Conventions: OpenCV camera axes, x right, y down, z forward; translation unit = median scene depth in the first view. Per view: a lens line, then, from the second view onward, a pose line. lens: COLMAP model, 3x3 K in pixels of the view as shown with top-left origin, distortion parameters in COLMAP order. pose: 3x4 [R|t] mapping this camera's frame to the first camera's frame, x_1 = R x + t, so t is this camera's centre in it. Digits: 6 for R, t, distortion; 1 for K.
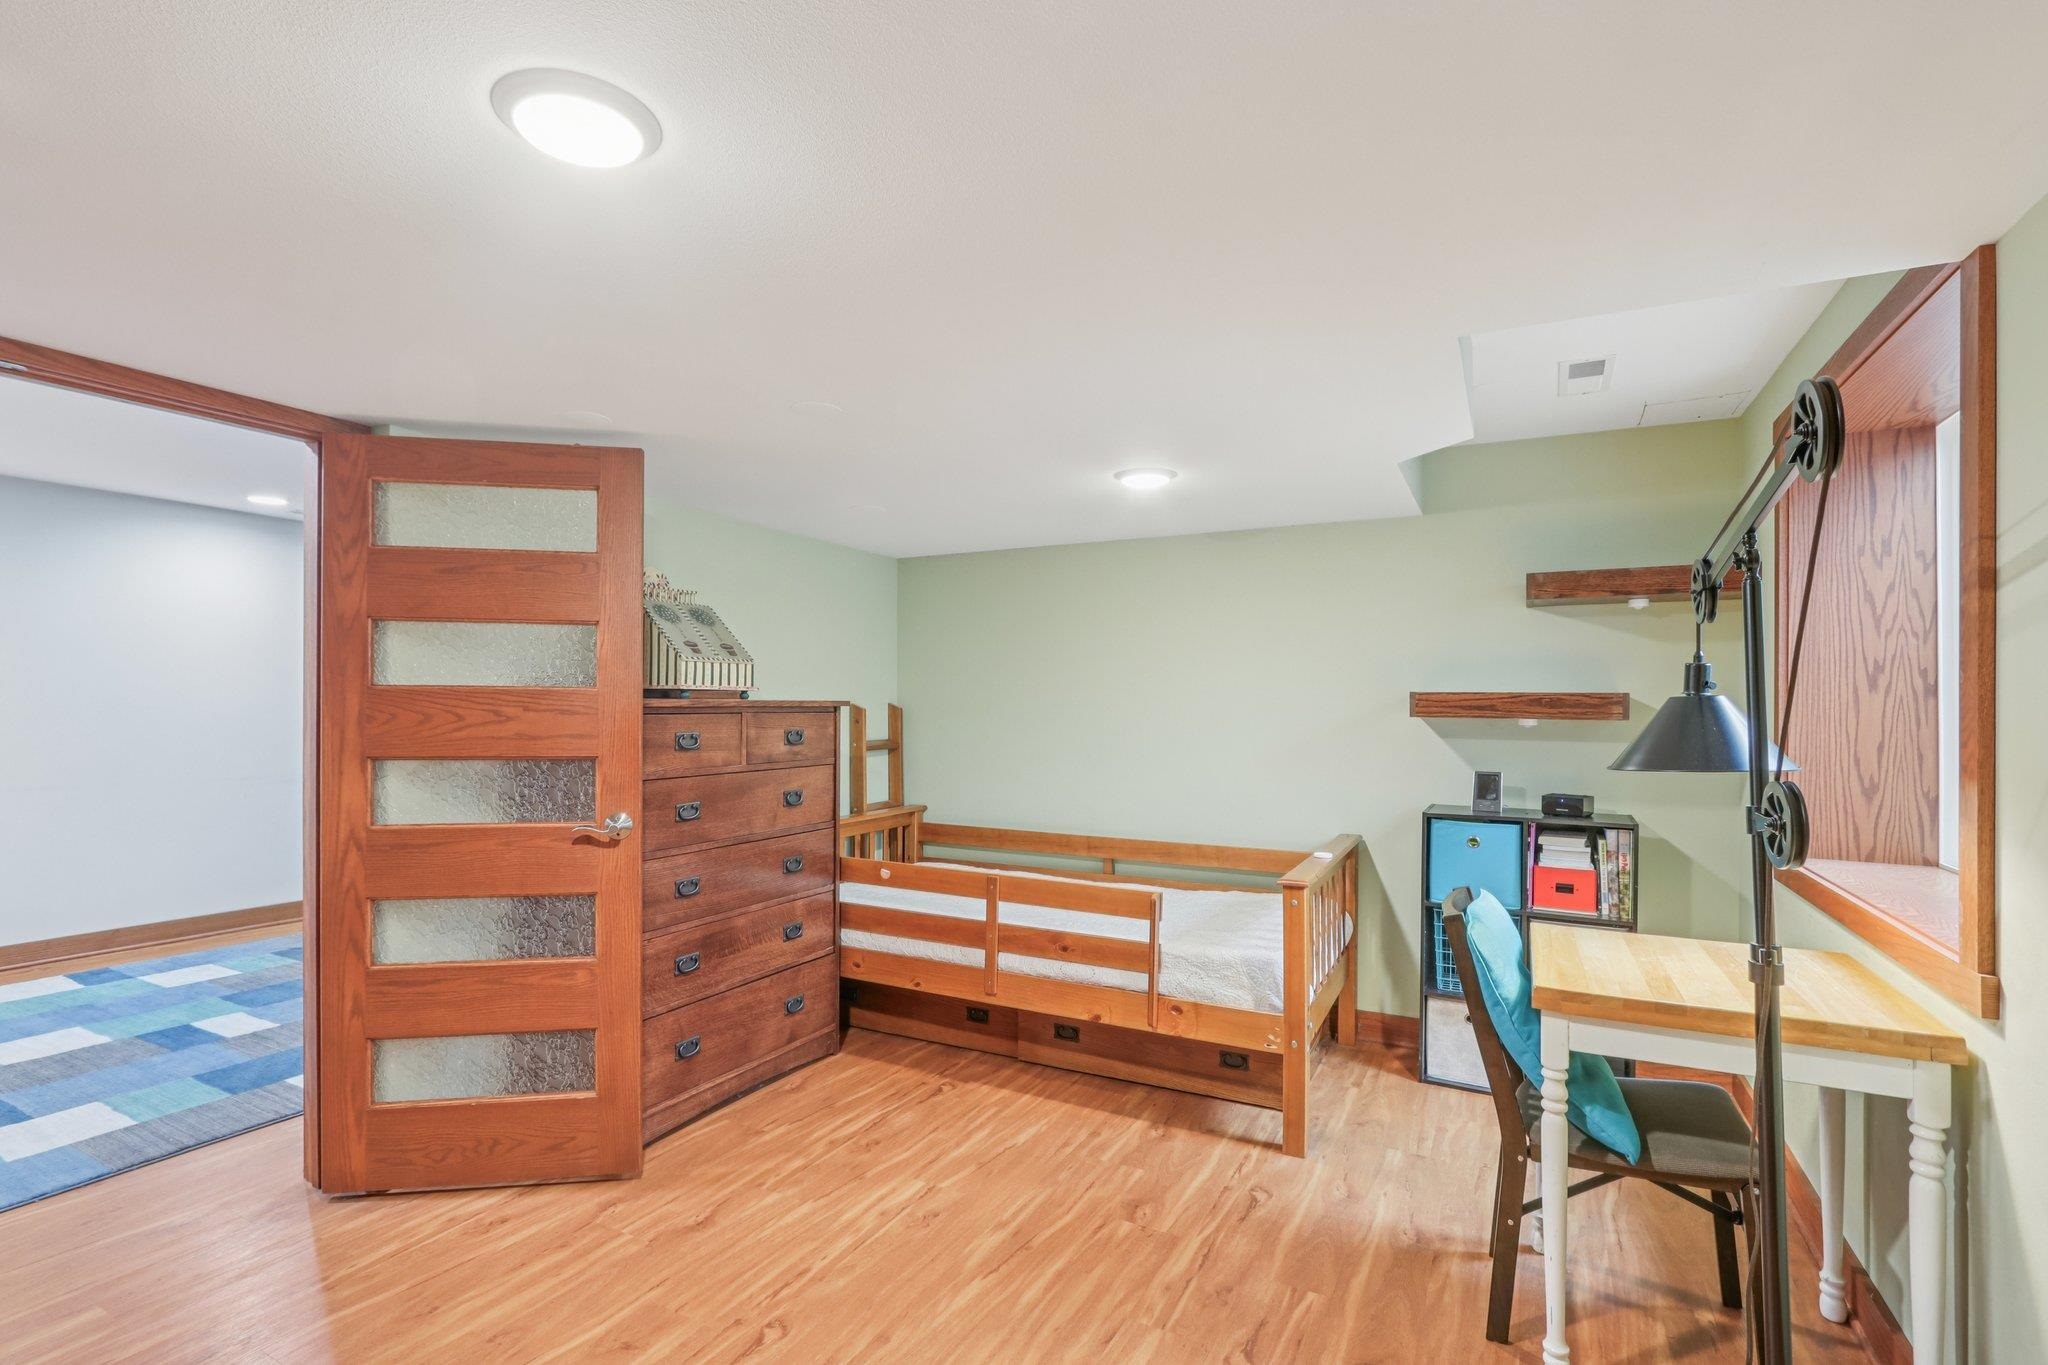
lens RADIAL K [[966.0, 0, 1035.4], [0, 966.0, 694.0], [0, 0, 1]] dist [-0.019738, 0.002097]
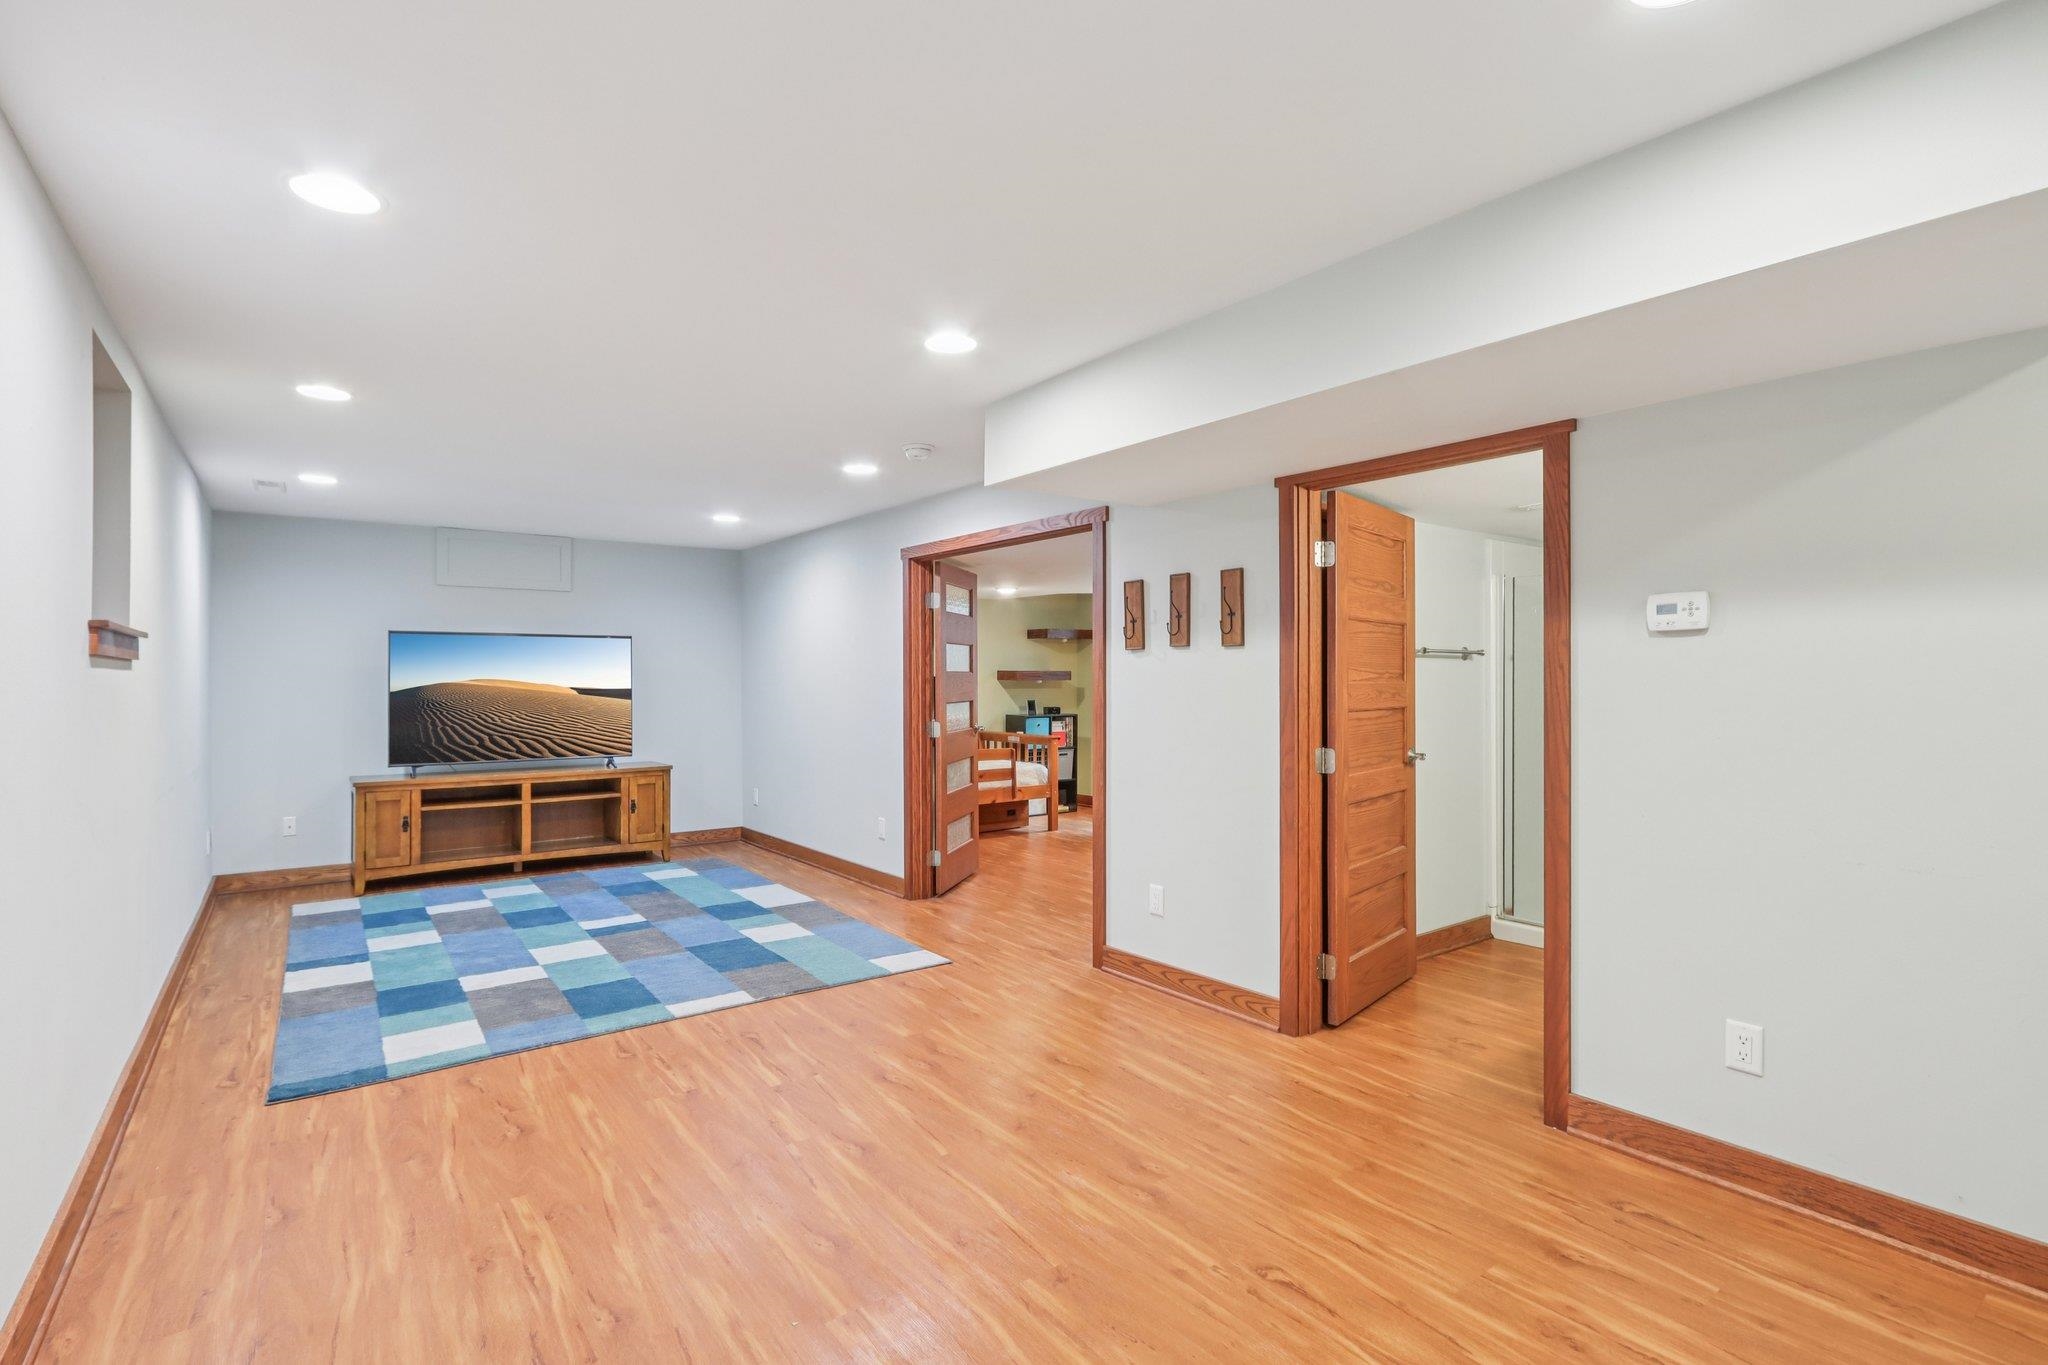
lens RADIAL K [[966.0, 0, 1022.6], [0, 966.0, 682.7], [0, 0, 1]] dist [-0.019738, 0.002097]
pose [[0.406661, -0.015621, 0.913446, -2.309861], [-0.005525, 0.999793, 0.019557, -0.024114], [-0.913562, -0.013000, 0.406491, -0.092673]]
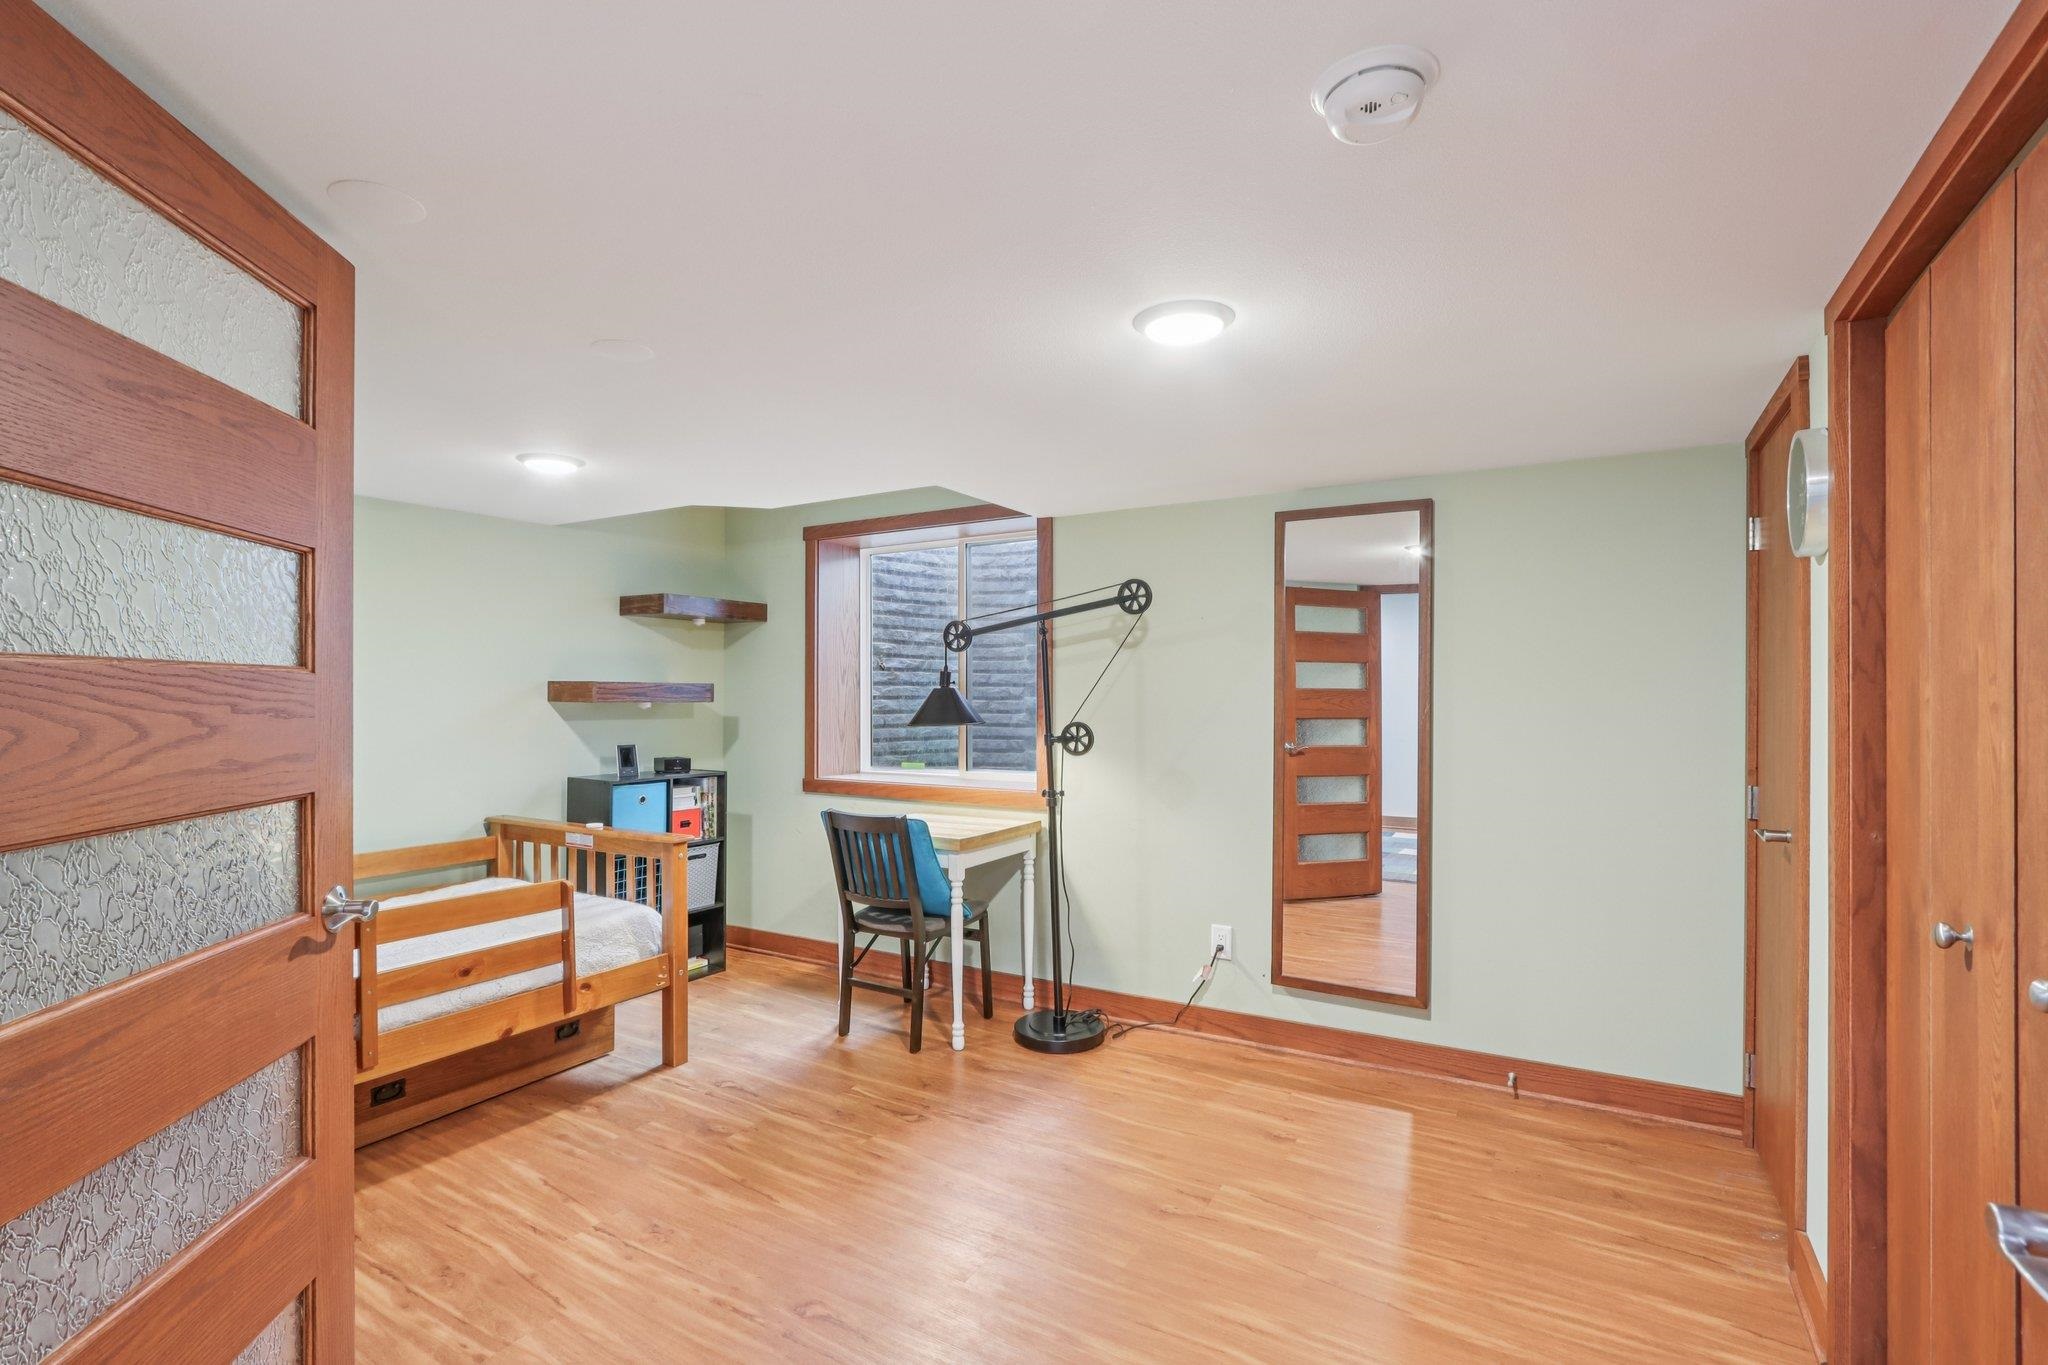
lens RADIAL K [[966.0, 0, 985.3], [0, 966.0, 685.9], [0, 0, 1]] dist [-0.019738, 0.002097]
pose [[0.072154, 0.001583, 0.997392, -0.861753], [-0.009859, 0.999951, -0.000874, 0.000340], [-0.997345, -0.009770, 0.072167, 0.504280]]
